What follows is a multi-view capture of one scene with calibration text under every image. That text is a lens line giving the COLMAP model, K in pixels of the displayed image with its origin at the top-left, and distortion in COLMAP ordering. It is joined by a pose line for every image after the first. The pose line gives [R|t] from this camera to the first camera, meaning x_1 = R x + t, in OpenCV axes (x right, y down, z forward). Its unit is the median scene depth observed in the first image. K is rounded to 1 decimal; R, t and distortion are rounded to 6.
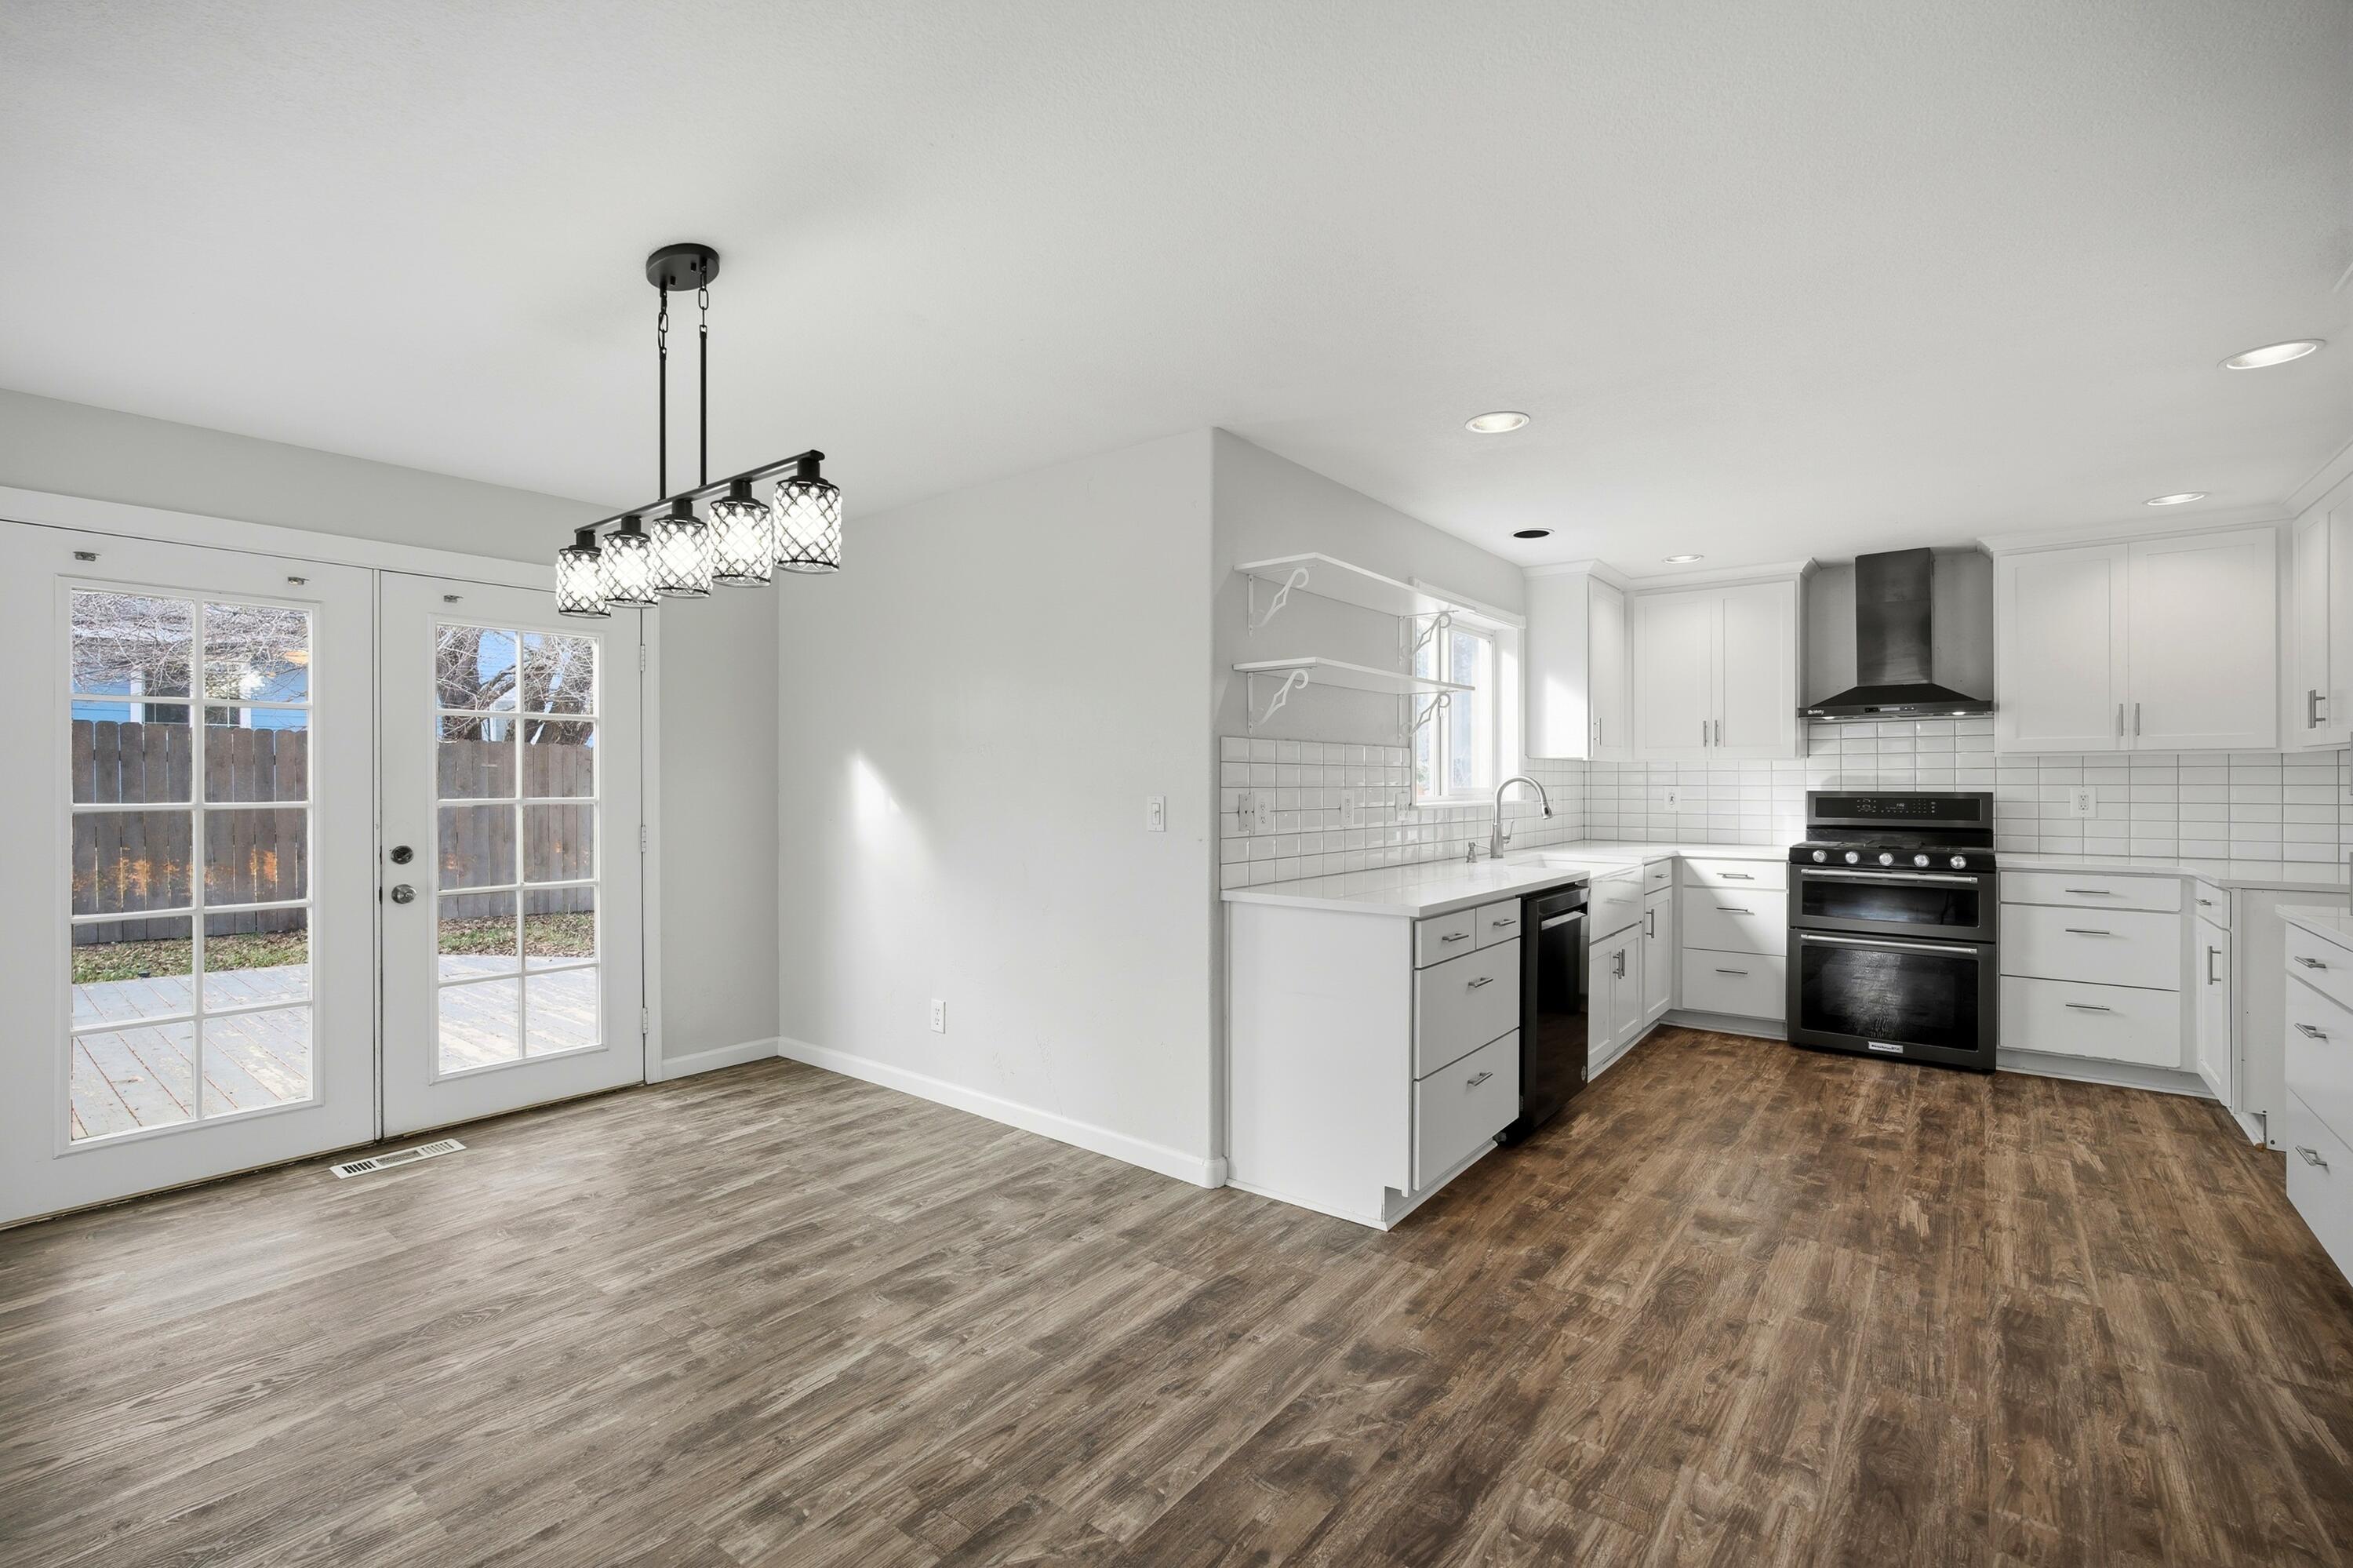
lens RADIAL K [[1031.9, 0, 1173.2], [0, 1031.9, 783.4], [0, 0, 1]] dist [-0.016750, 0.007803]
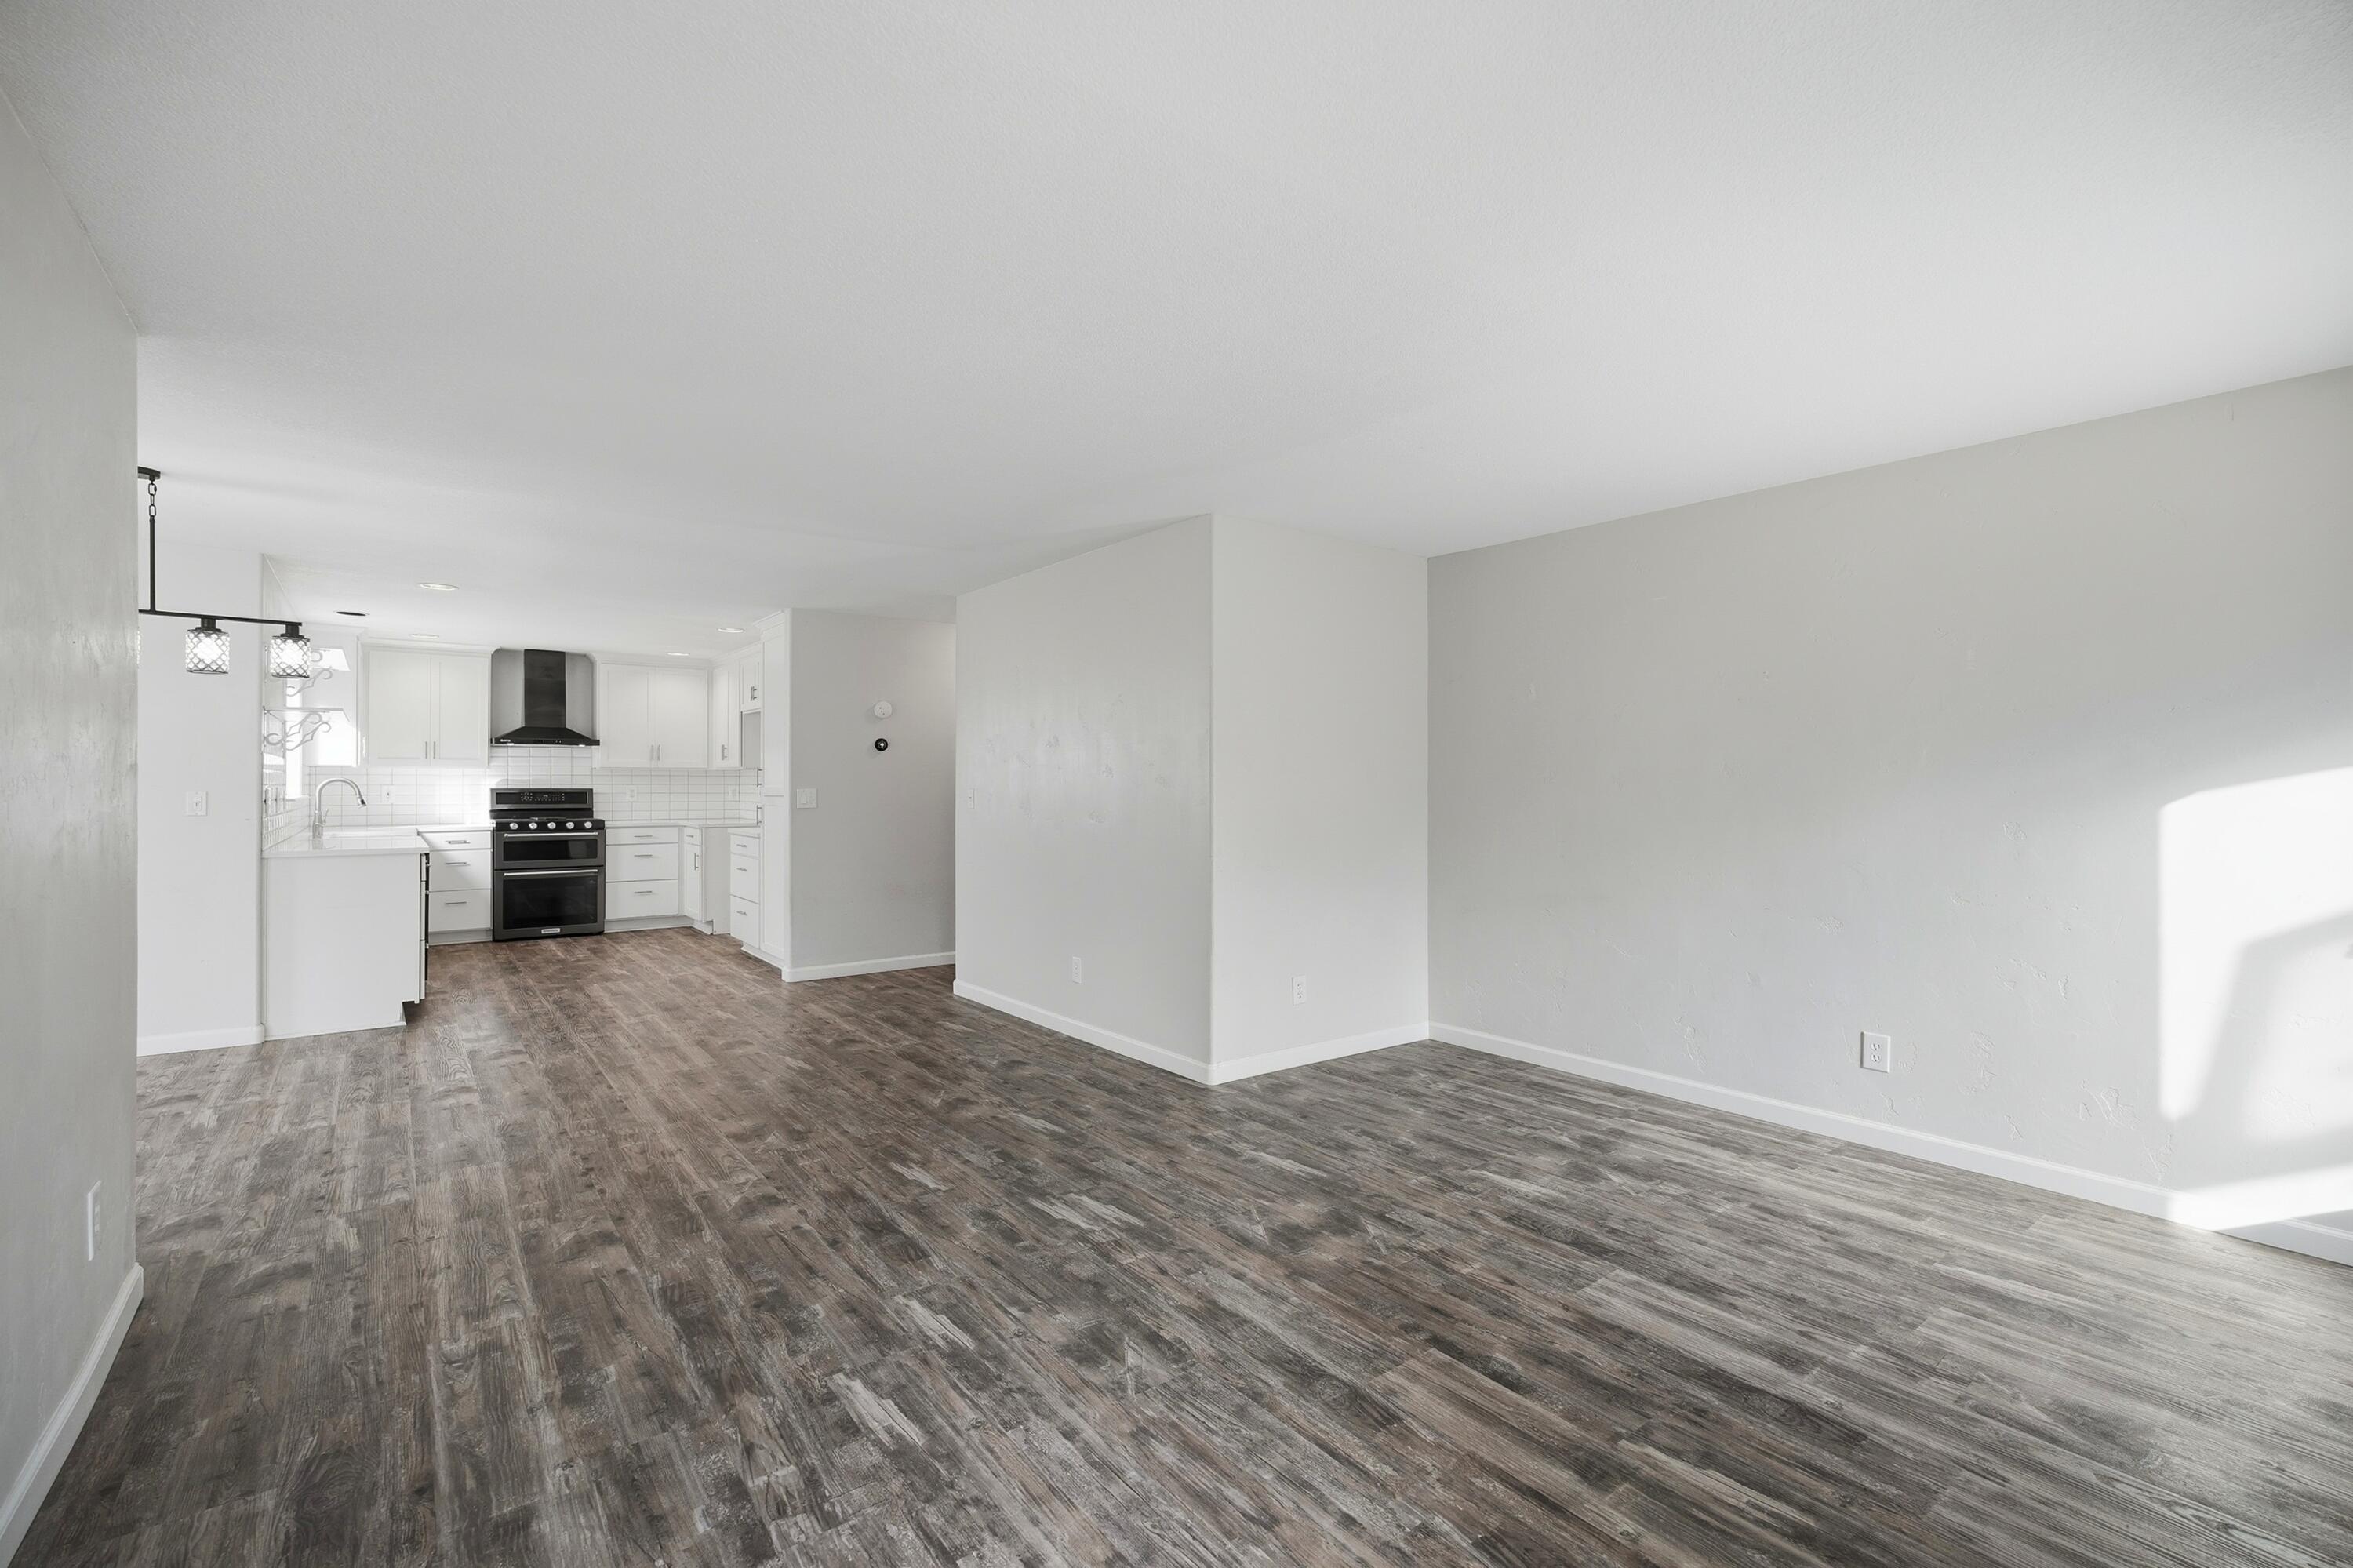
lens RADIAL K [[1031.9, 0, 1173.2], [0, 1031.9, 783.4], [0, 0, 1]] dist [-0.016750, 0.007803]
pose [[0.245459, 0.001772, 0.969405, -1.021197], [-0.000705, 0.999998, -0.001650, 0.002462], [-0.969407, -0.000278, 0.245459, -0.650711]]
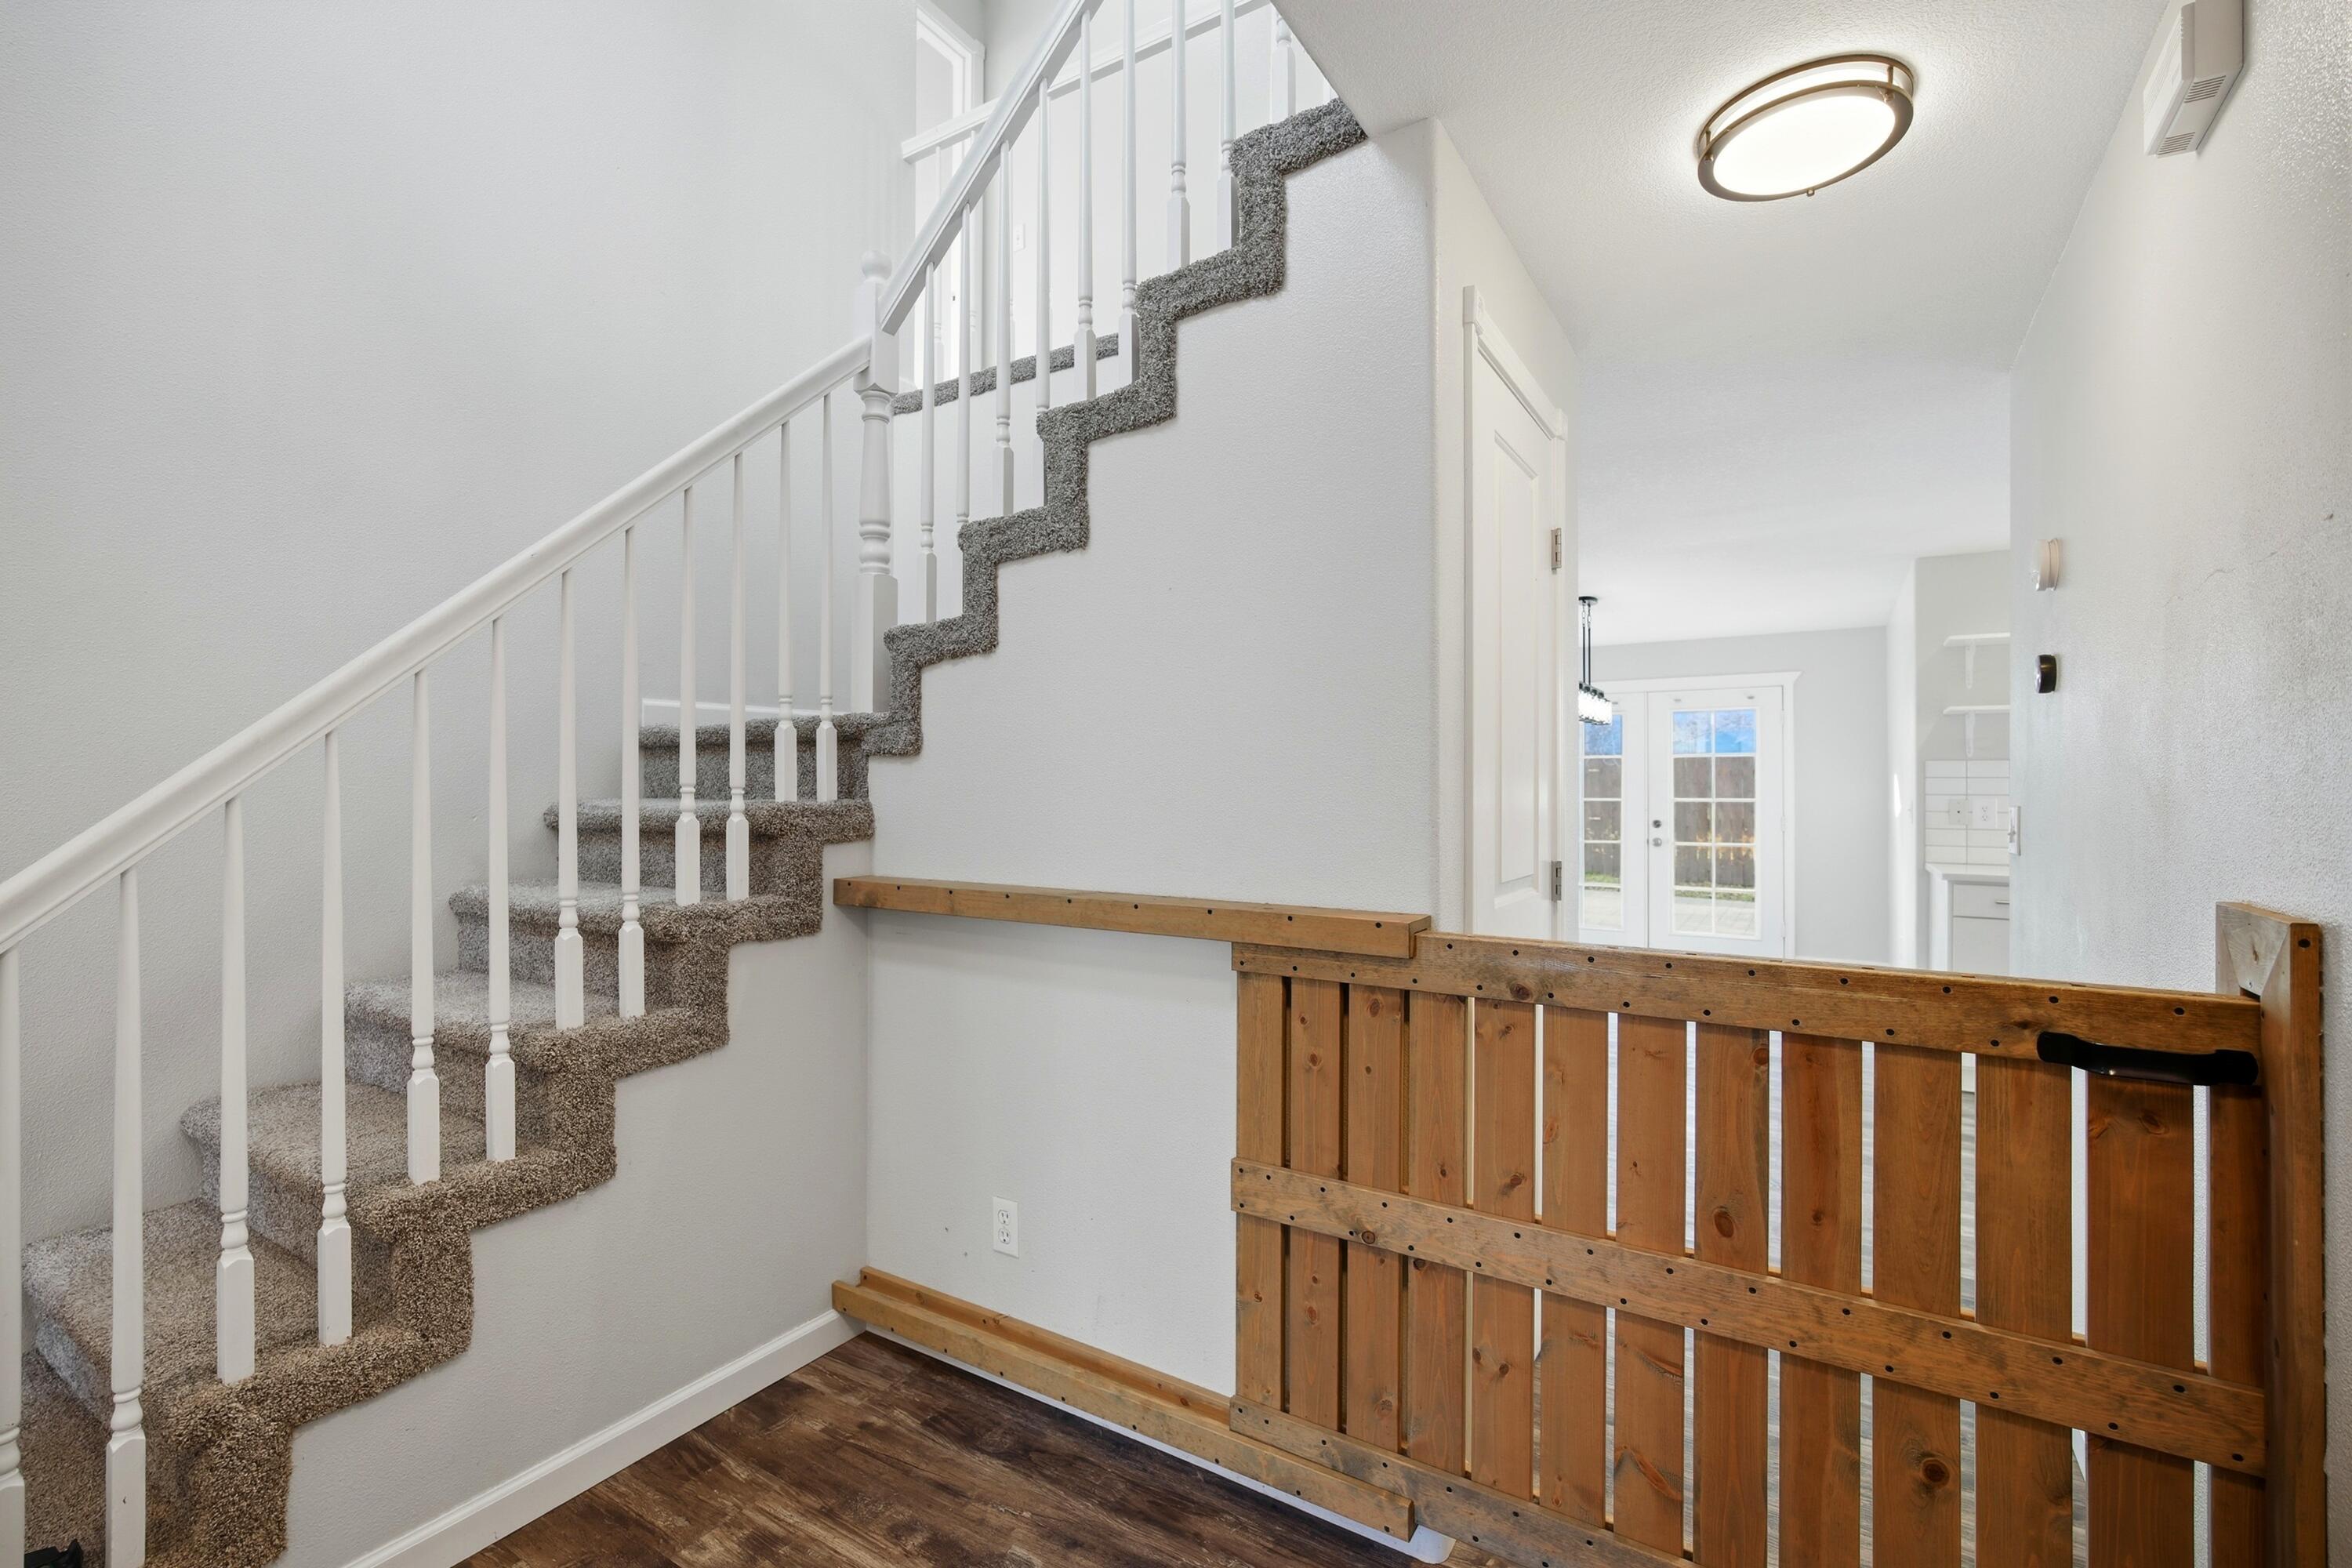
lens RADIAL K [[1031.5, 0, 1172.7], [0, 1031.5, 783.4], [0, 0, 1]] dist [-0.016750, 0.007803]
pose [[0.106486, -0.003401, -0.994308, 1.307509], [-0.003545, 0.999986, -0.003800, -0.002816], [0.994308, 0.003930, 0.106473, -0.237281]]
